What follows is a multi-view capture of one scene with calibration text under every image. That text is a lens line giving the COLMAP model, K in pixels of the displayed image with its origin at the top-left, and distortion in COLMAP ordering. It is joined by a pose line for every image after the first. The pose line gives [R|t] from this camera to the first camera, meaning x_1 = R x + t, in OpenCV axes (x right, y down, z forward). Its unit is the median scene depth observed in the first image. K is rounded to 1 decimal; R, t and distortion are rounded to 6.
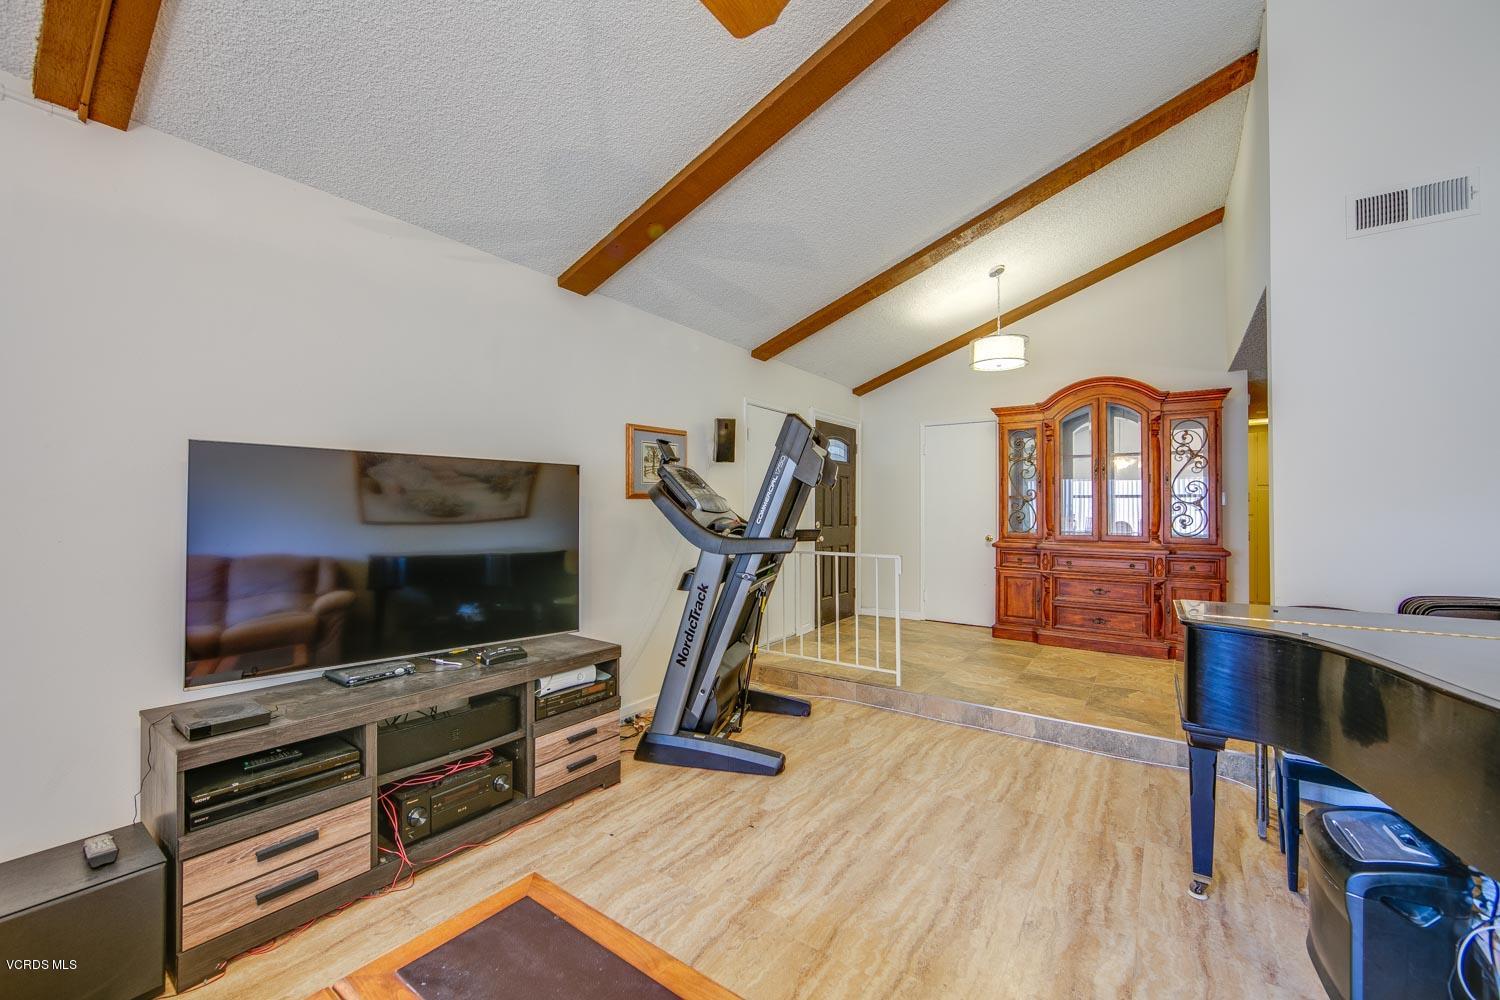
lens RADIAL K [[599.9, 0, 746.1], [0, 599.9, 509.2], [0, 0, 1]] dist [-0.011597, 0.002177]
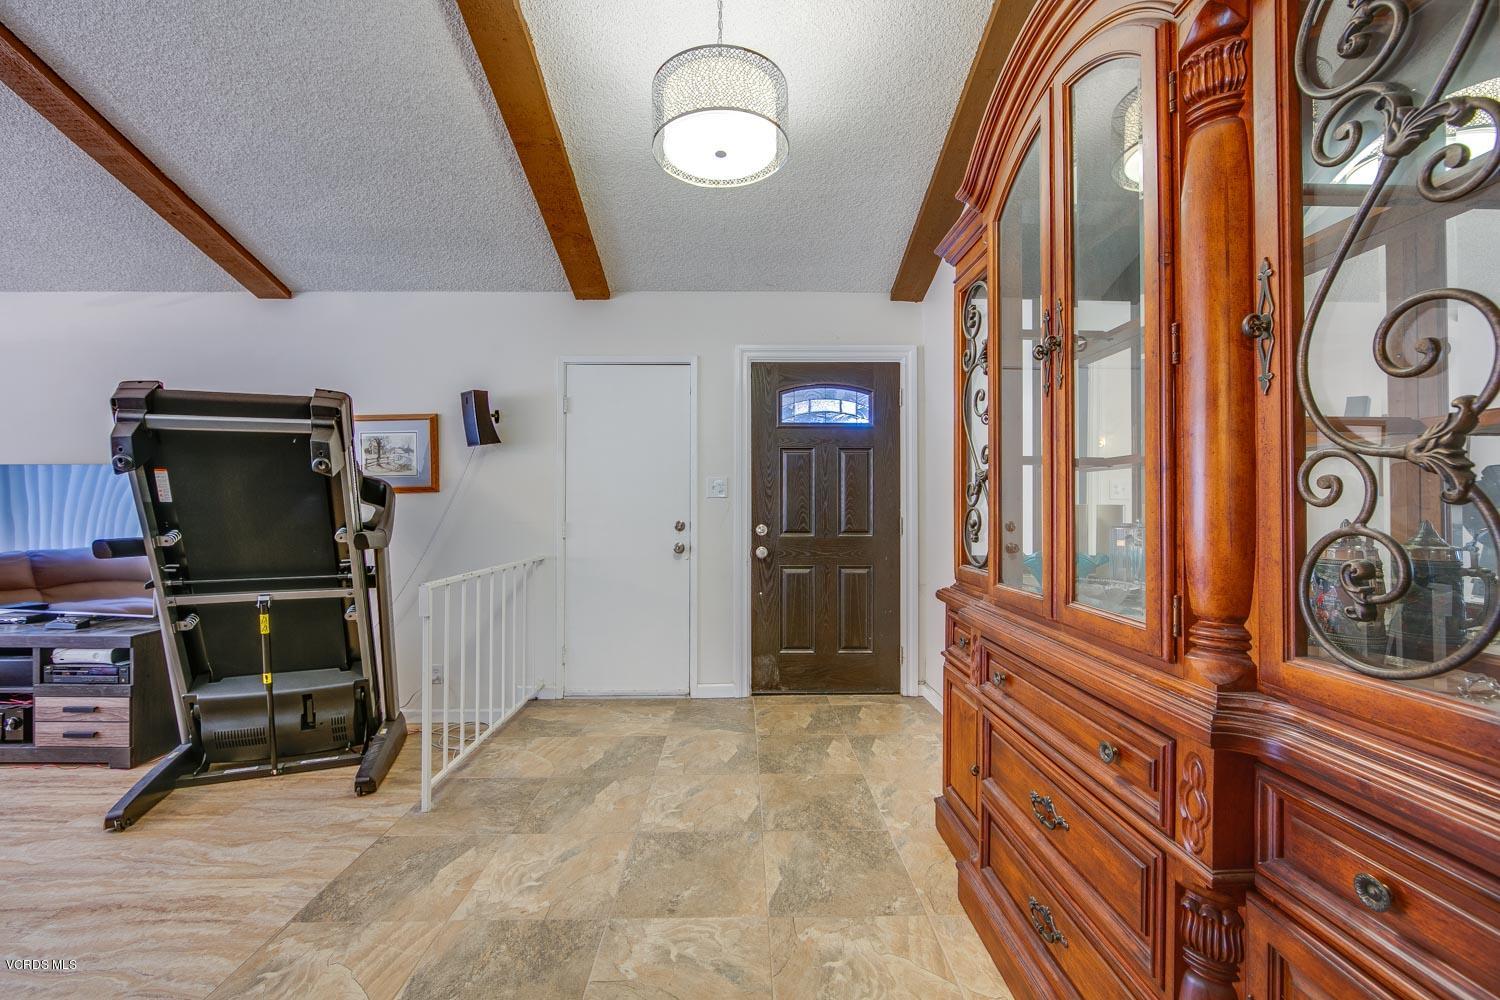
lens RADIAL K [[599.9, 0, 755.7], [0, 599.9, 501.2], [0, 0, 1]] dist [-0.011597, 0.002177]
pose [[0.584446, -0.010158, -0.811369, 1.447776], [0.000799, 0.999928, -0.011943, 0.005190], [0.811432, 0.006332, 0.584413, 1.463258]]
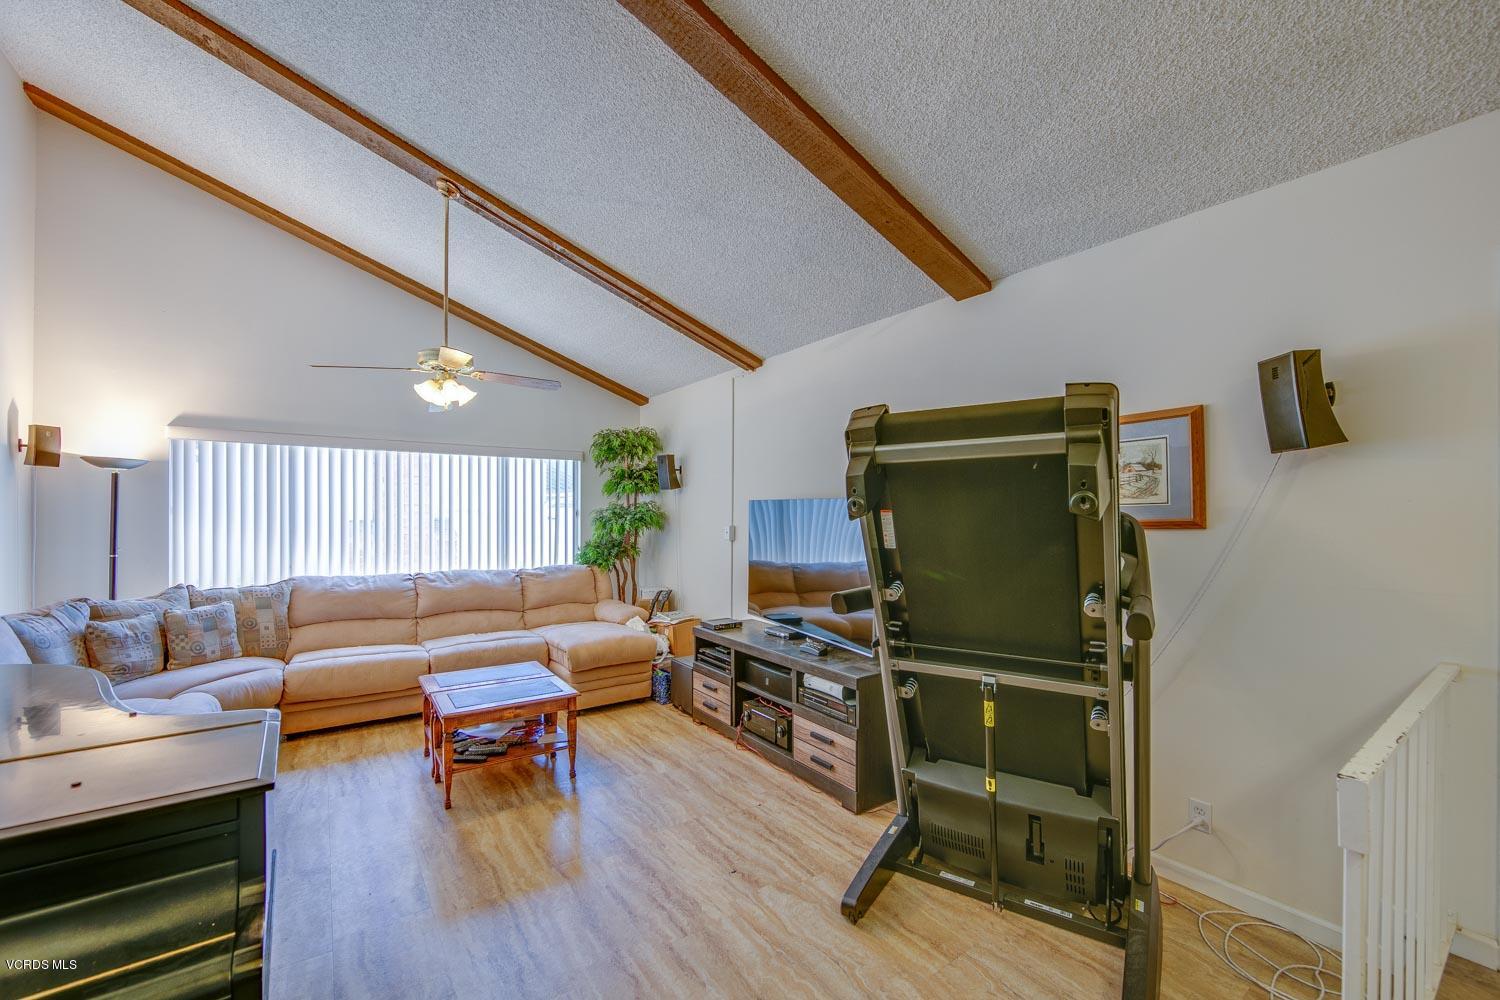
lens RADIAL K [[599.9, 0, 754.9], [0, 599.9, 522.3], [0, 0, 1]] dist [-0.011597, 0.002177]
pose [[-0.324618, 0.010420, -0.945788, 0.910664], [-0.001437, 0.999933, 0.011509, -0.054392], [0.945844, 0.005095, -0.324581, 1.333438]]
